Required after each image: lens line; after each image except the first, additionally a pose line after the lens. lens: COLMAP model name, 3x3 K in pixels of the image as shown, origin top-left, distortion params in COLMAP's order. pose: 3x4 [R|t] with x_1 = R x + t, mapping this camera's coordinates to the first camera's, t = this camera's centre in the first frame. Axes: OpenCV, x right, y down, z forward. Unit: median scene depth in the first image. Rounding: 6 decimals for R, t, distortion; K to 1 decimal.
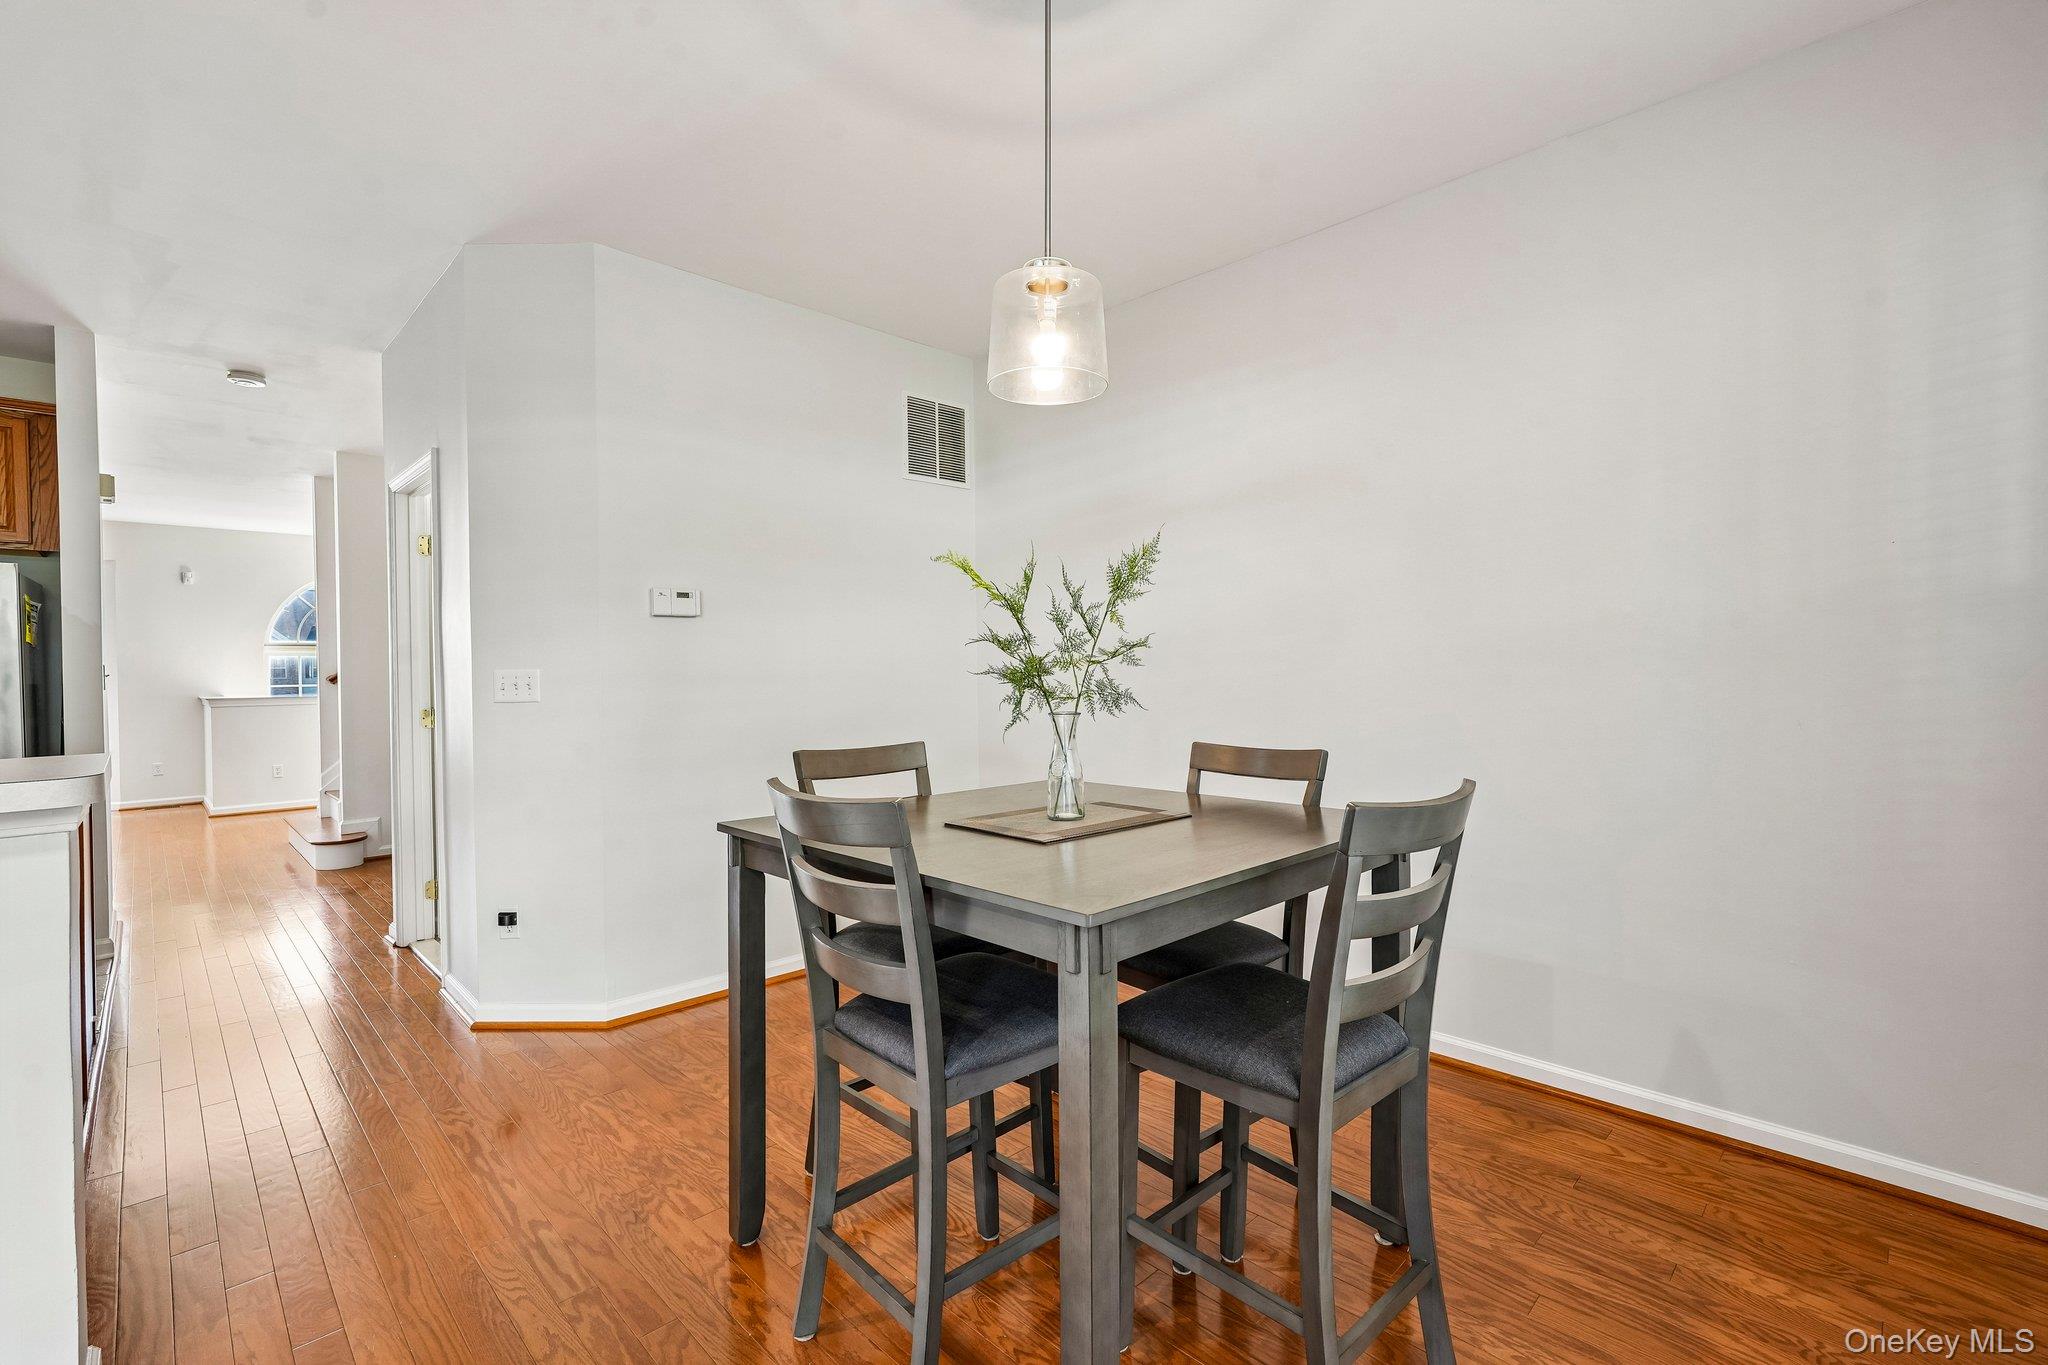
lens RADIAL K [[896.8, 0, 1022.5], [0, 896.8, 678.4], [0, 0, 1]] dist [-0.014184, 0.006645]
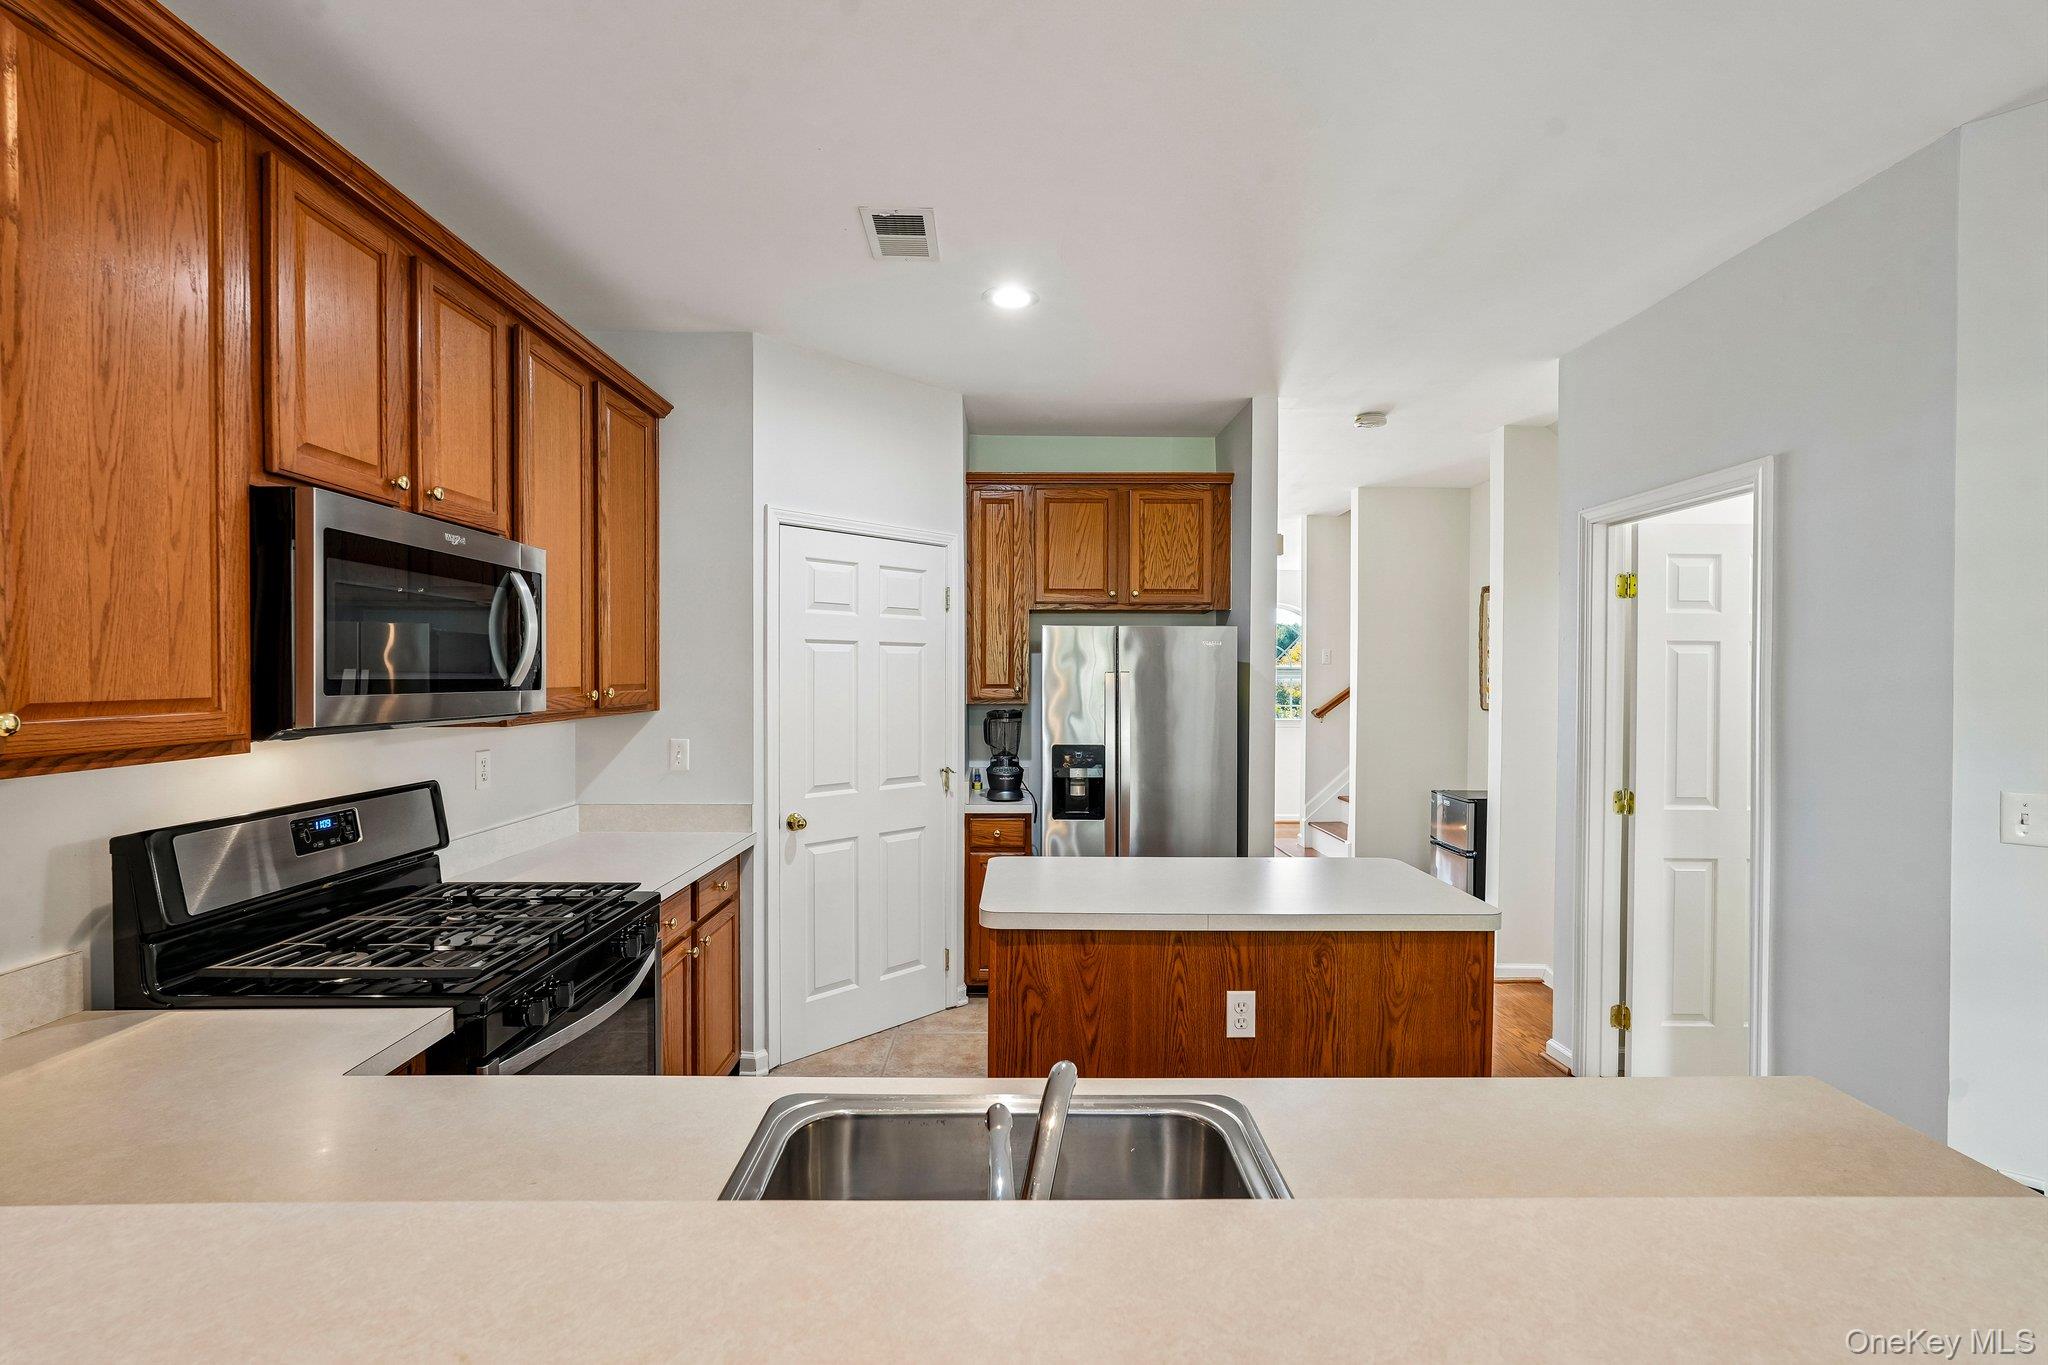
lens RADIAL K [[896.8, 0, 1026.6], [0, 896.8, 685.1], [0, 0, 1]] dist [-0.014184, 0.006645]
pose [[0.720644, 0.022653, -0.692935, -0.653596], [-0.022034, 0.999710, 0.009766, -0.073749], [0.692955, 0.008231, 0.720934, 0.070064]]
